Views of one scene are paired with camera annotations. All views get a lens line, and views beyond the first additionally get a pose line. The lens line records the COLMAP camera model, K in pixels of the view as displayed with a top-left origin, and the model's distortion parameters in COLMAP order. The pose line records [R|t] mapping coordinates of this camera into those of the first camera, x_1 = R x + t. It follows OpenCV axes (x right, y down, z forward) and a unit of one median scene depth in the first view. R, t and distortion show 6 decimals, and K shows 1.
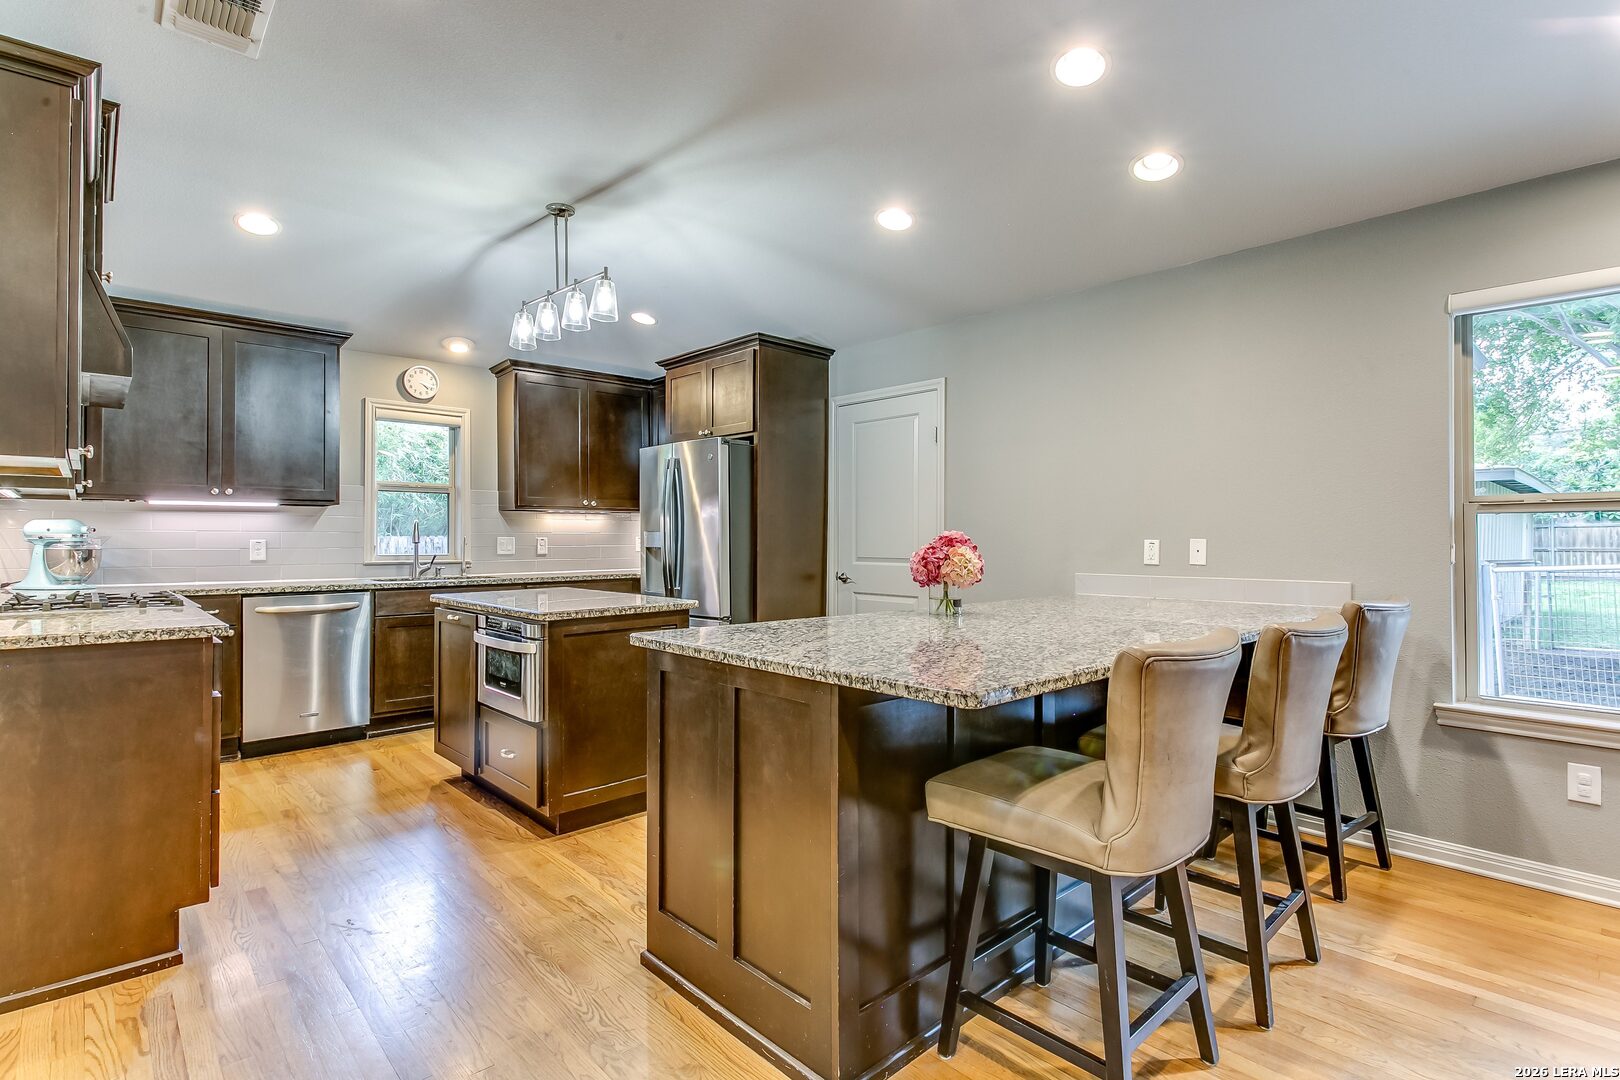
lens RADIAL K [[786.1, 0, 812.2], [0, 786.1, 524.7], [0, 0, 1]] dist [0.000893, -0.001368]
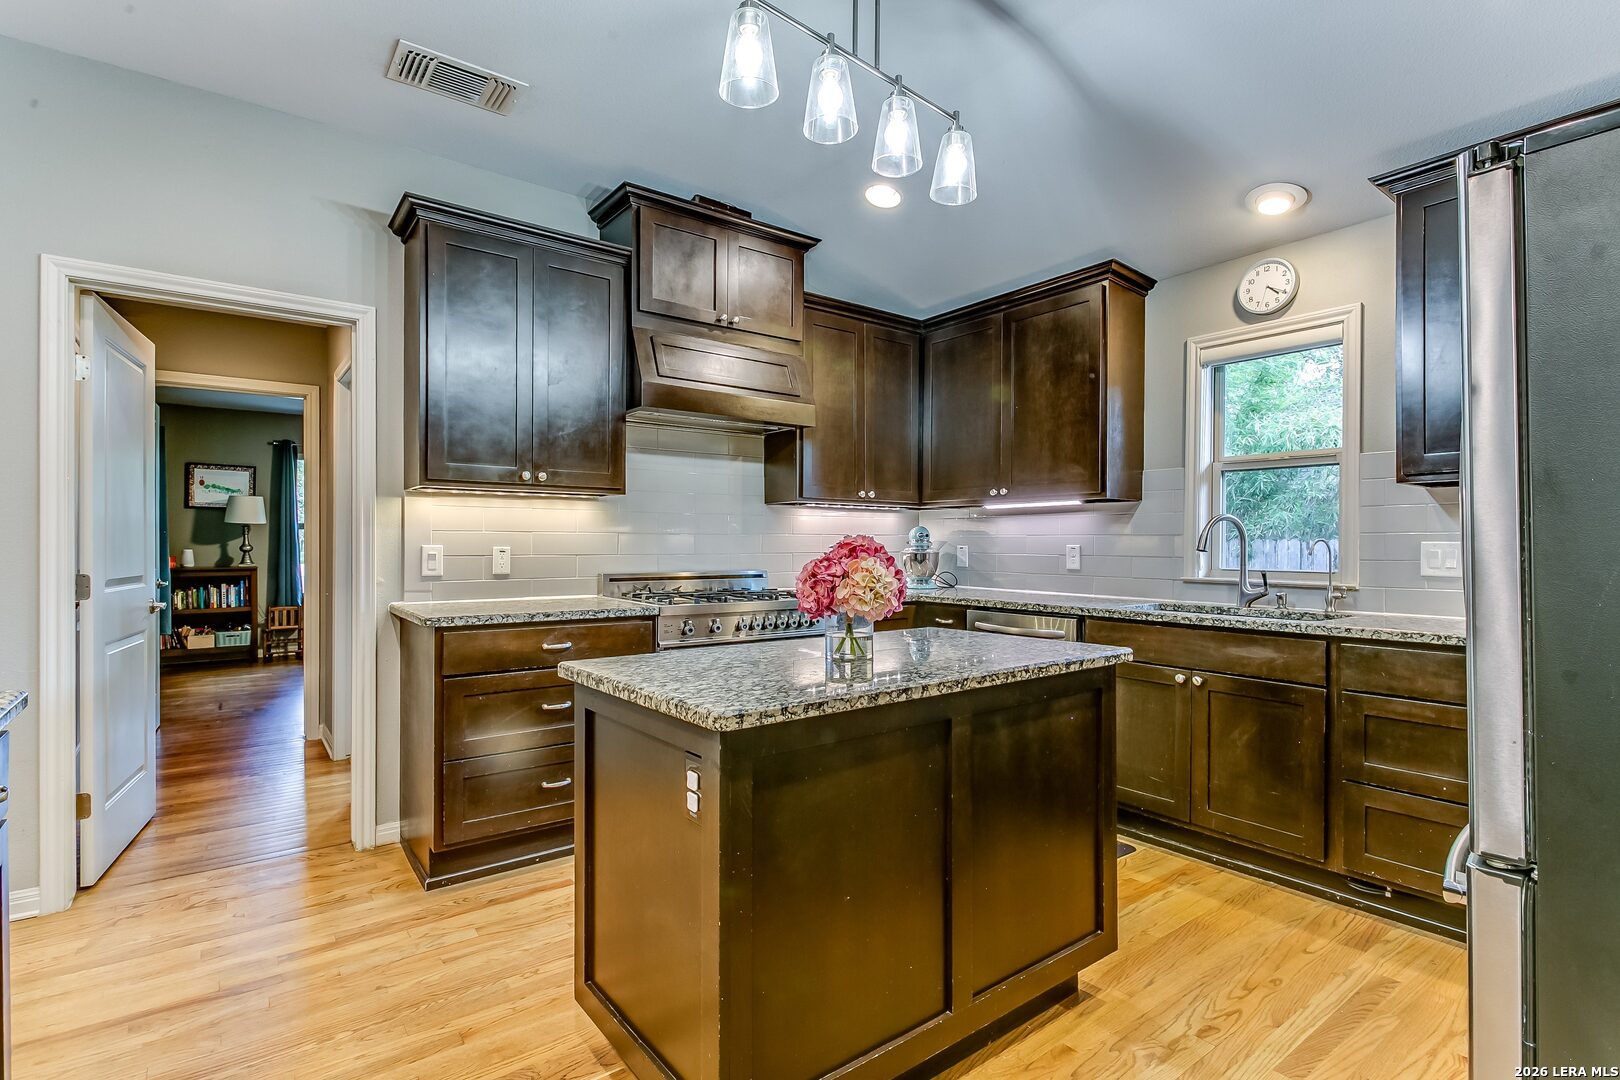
lens RADIAL K [[788.0, 0, 808.9], [0, 788.0, 543.1], [0, 0, 1]] dist [0.001732, -0.000026]
pose [[-0.103552, 0.000050, -0.994624, 0.192423], [0.016359, 0.999865, -0.001653, 0.015881], [0.994489, -0.016442, -0.103539, 0.937516]]
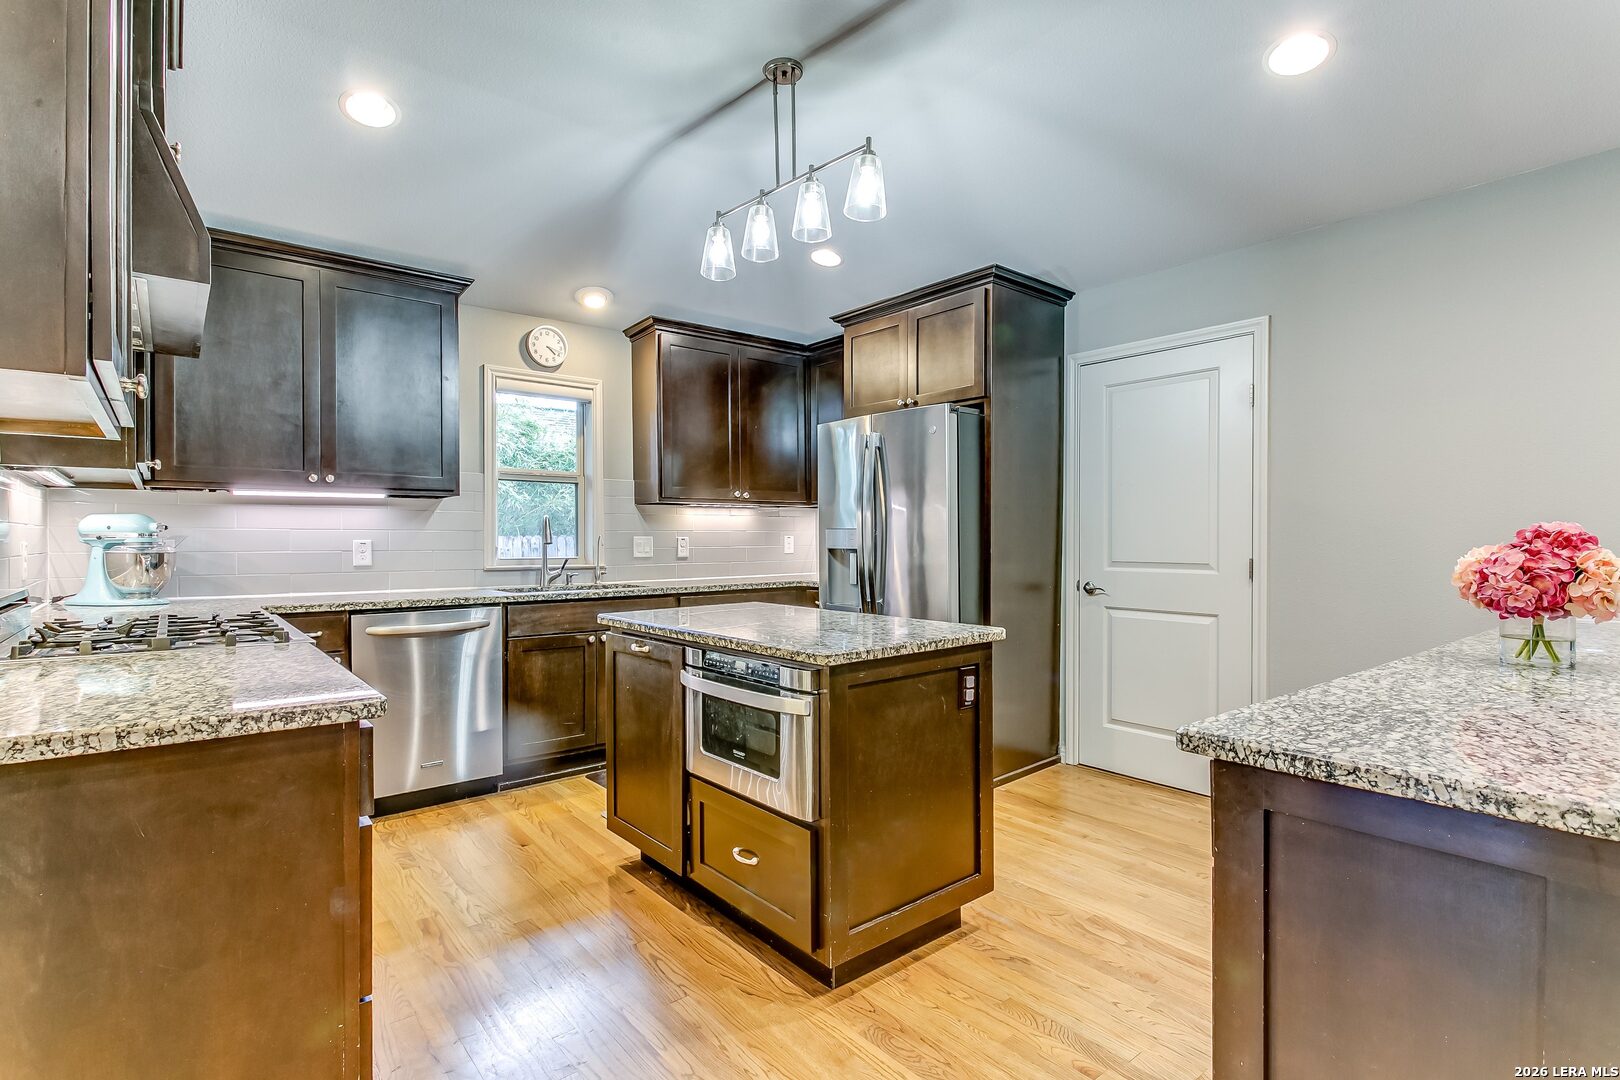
lens RADIAL K [[782.6, 0, 802.2], [0, 782.6, 535.5], [0, 0, 1]] dist [0.002087, -0.000568]
pose [[0.997714, -0.002228, -0.067541, -0.236929], [0.003150, 0.999903, 0.013541, 0.005910], [0.067504, -0.013723, 0.997625, 0.272624]]
